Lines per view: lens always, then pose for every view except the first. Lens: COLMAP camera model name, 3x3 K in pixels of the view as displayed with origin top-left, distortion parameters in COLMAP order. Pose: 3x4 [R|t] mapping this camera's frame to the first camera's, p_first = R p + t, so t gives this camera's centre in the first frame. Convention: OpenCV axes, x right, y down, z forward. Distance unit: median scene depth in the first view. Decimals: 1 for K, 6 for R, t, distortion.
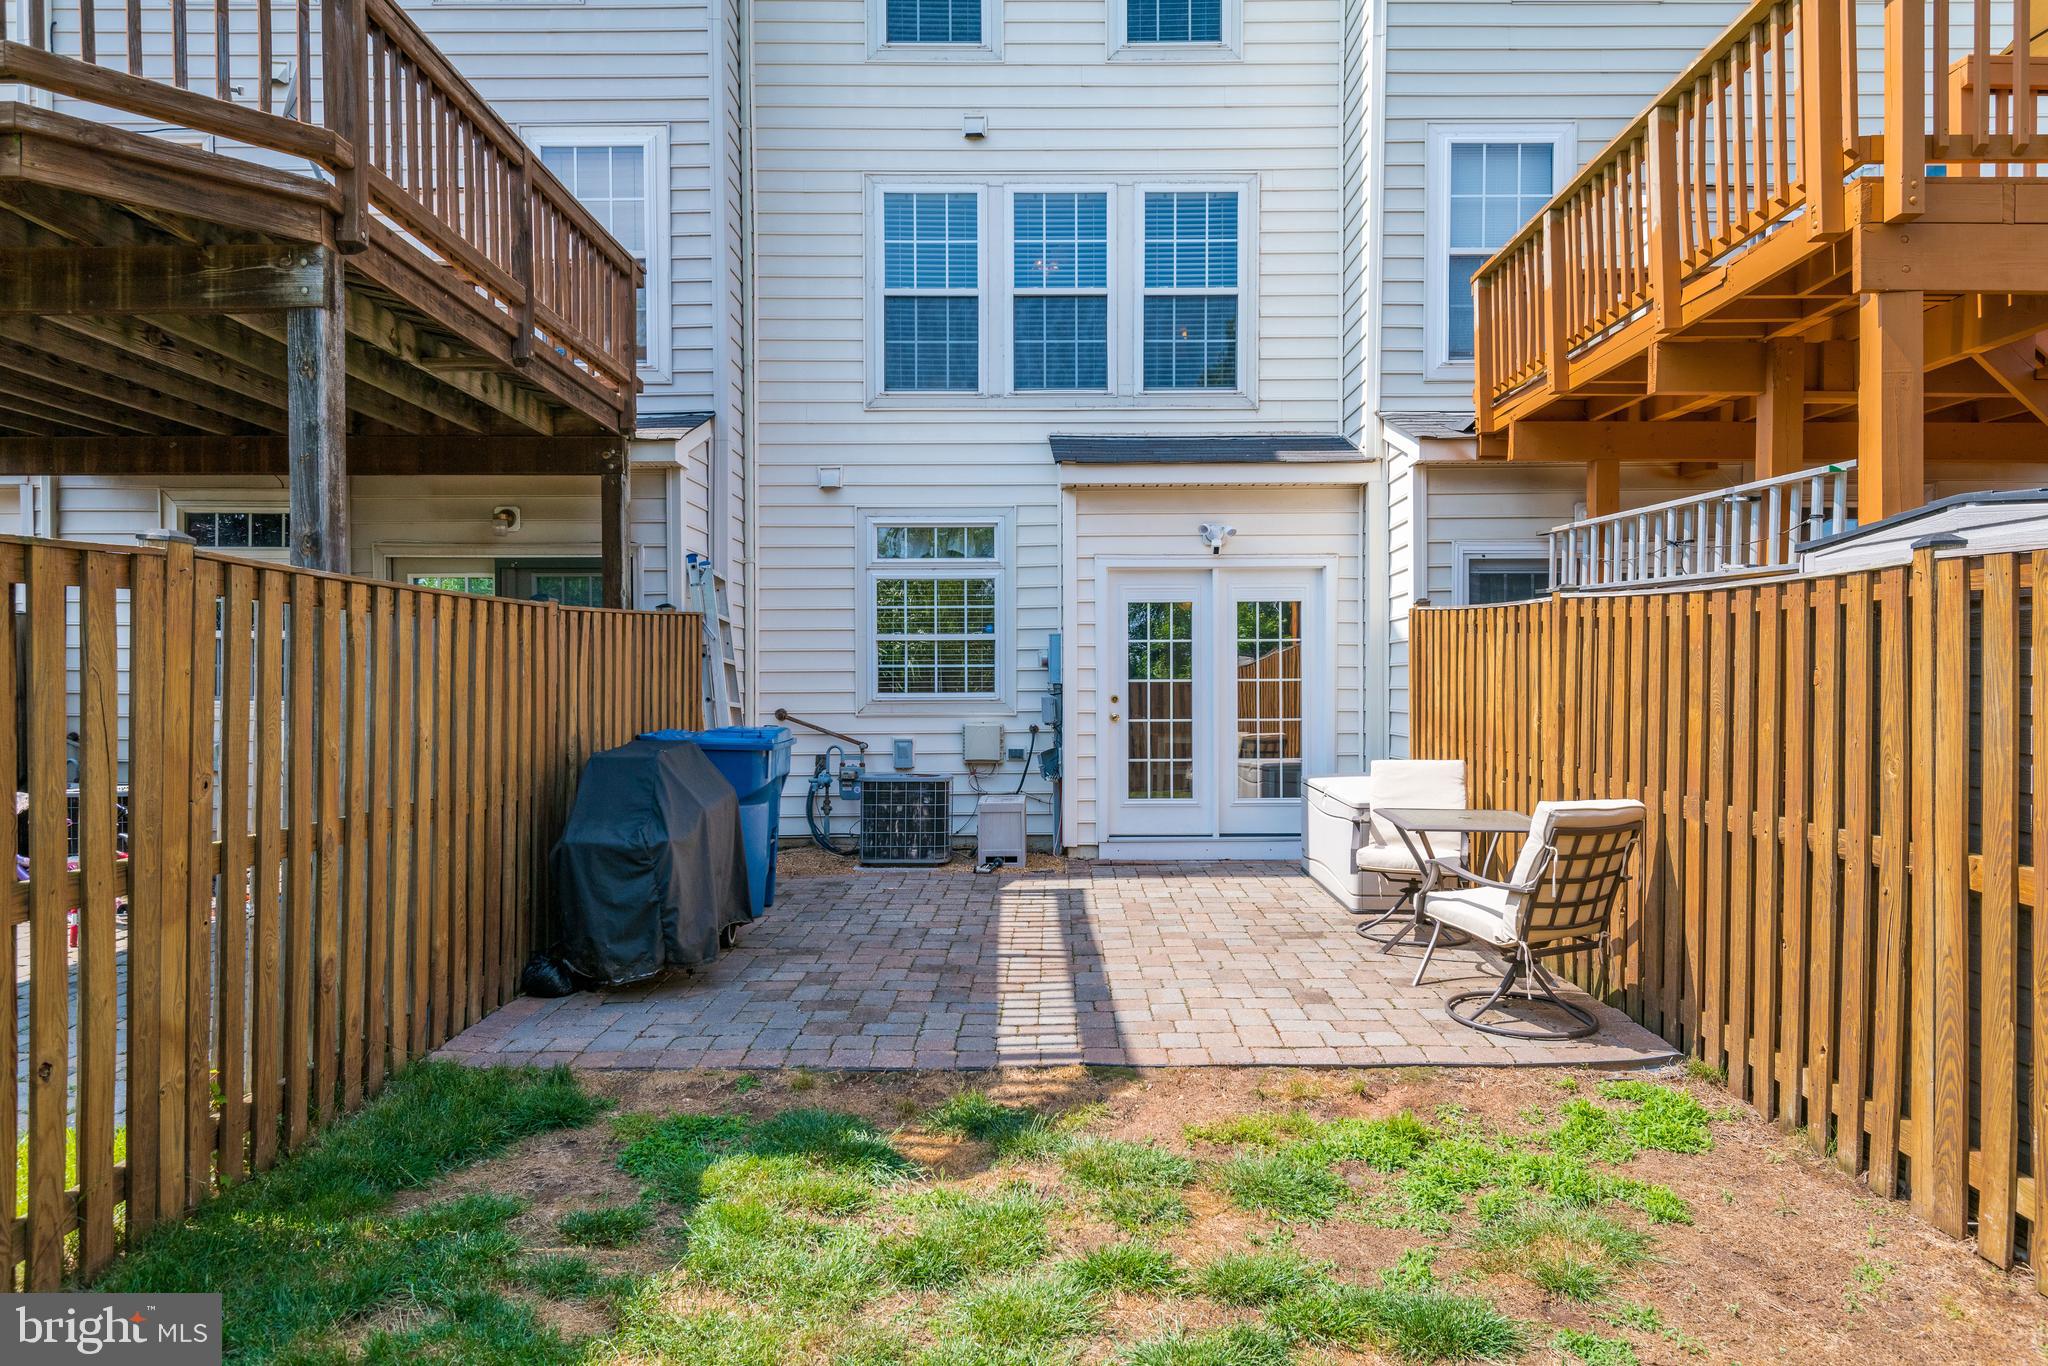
lens RADIAL K [[1281.7, 0, 1024.0], [0, 1281.7, 683.0], [0, 0, 1]] dist [0.039844, -0.040182]
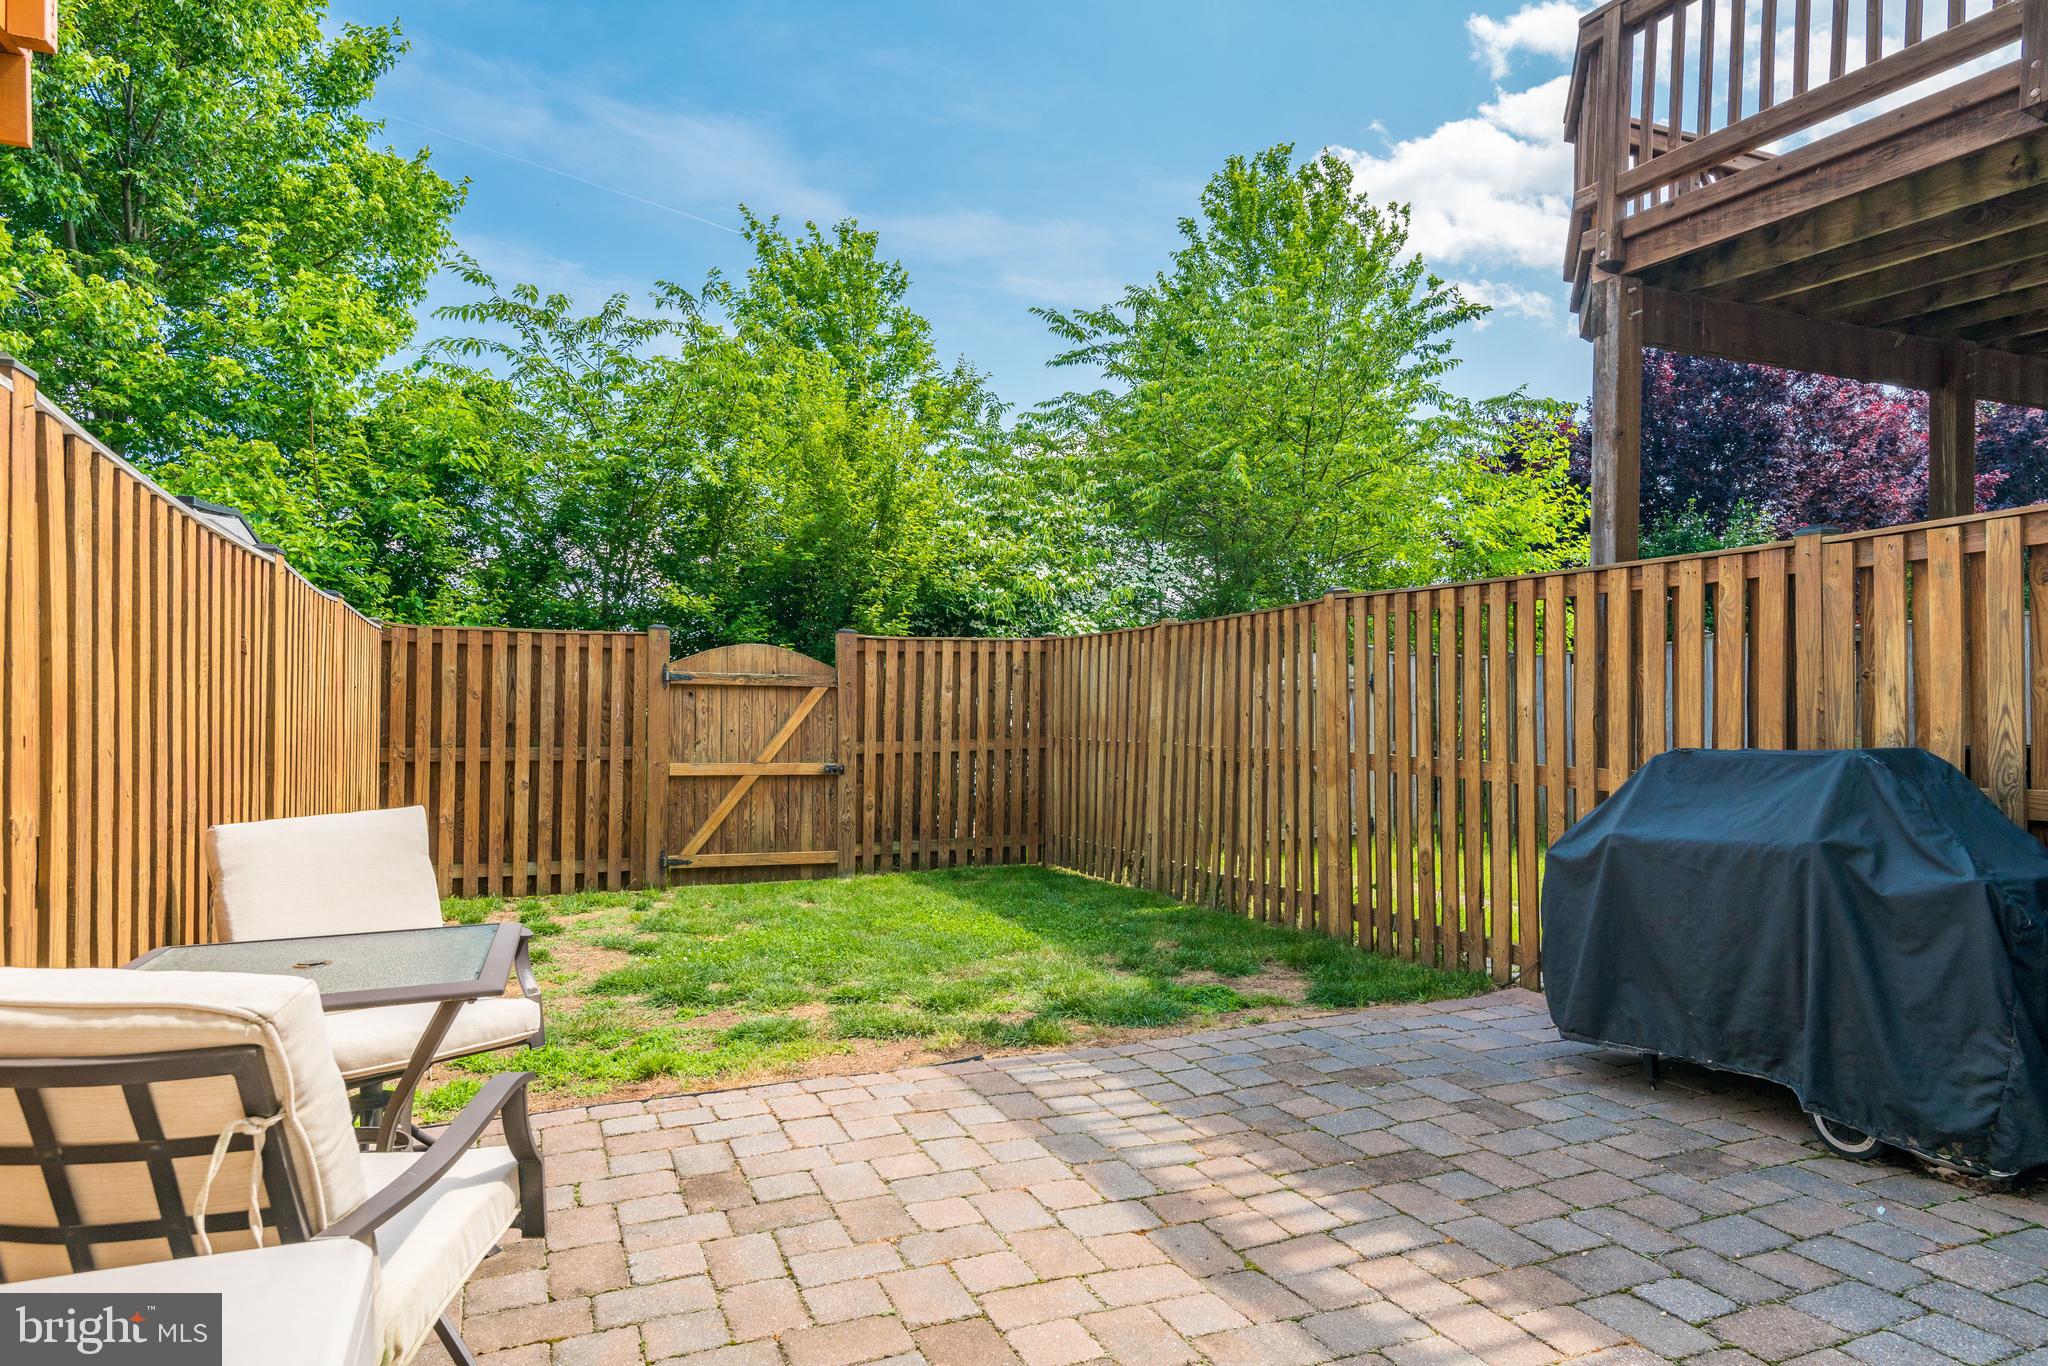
lens RADIAL K [[1281.7, 0, 1024.0], [0, 1281.7, 683.0], [0, 0, 1]] dist [0.039844, -0.040182]
pose [[-0.922805, 0.003336, -0.385253, 0.357902], [0.003959, 0.999992, -0.000823, 0.018332], [0.385247, -0.002285, -0.922810, 1.767117]]
